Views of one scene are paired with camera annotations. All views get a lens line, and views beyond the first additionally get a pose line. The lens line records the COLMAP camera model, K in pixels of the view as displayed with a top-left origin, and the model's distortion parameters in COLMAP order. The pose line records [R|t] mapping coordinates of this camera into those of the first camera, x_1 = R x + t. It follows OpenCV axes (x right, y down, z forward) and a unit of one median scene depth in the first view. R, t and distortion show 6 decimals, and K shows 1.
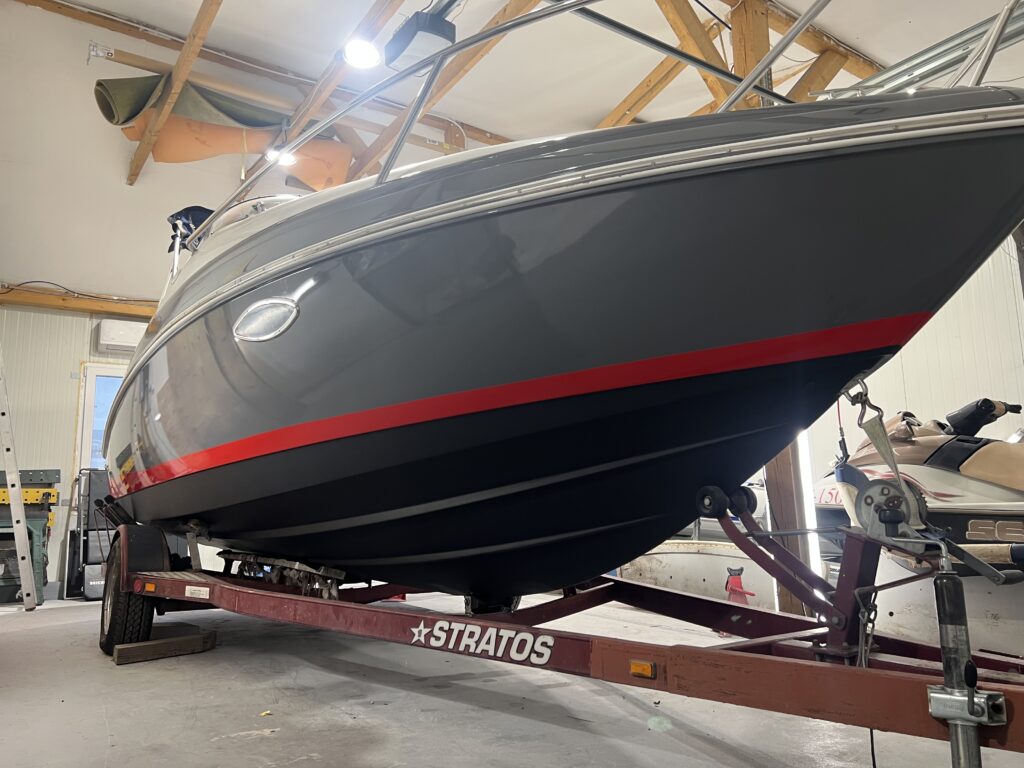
lens RADIAL K [[768.8, 0, 513.4], [0, 768.8, 386.8], [0, 0, 1]] dist [0.026032, -0.045393]
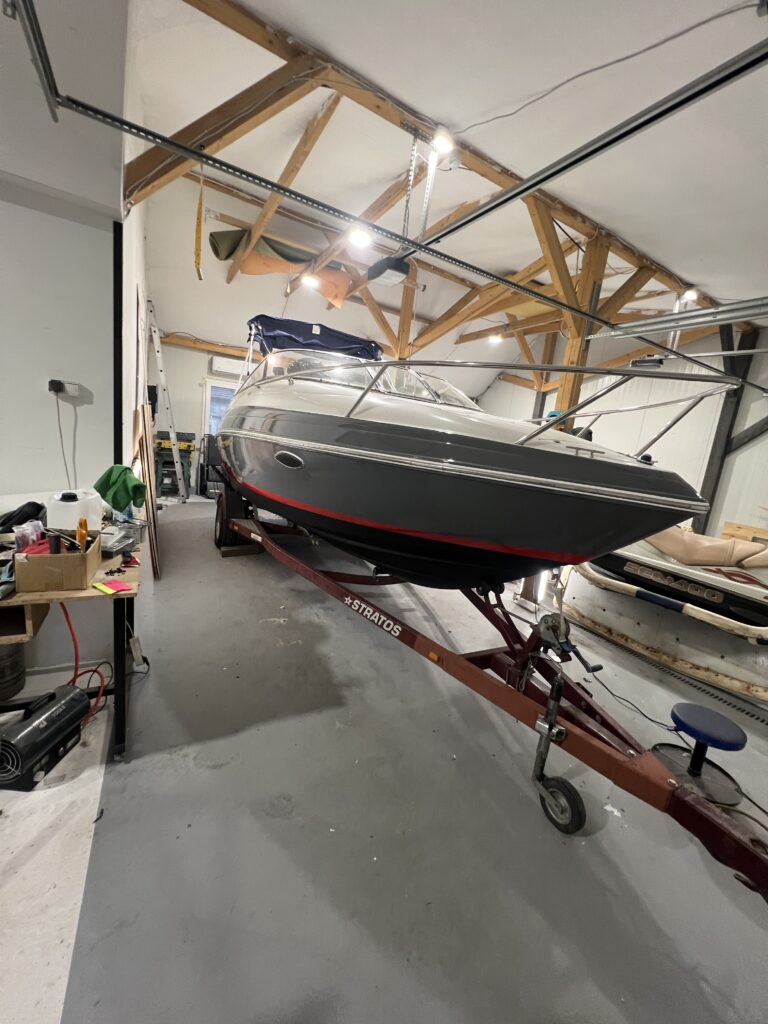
lens RADIAL K [[405.9, 0, 379.6], [0, 405.9, 513.6], [0, 0, 1]] dist [-0.016803, -0.000164]
pose [[0.984204, 0.161335, -0.072892, 0.008142], [-0.127136, 0.930628, 0.343174, -0.163003], [0.123201, -0.328486, 0.936439, -0.014890]]
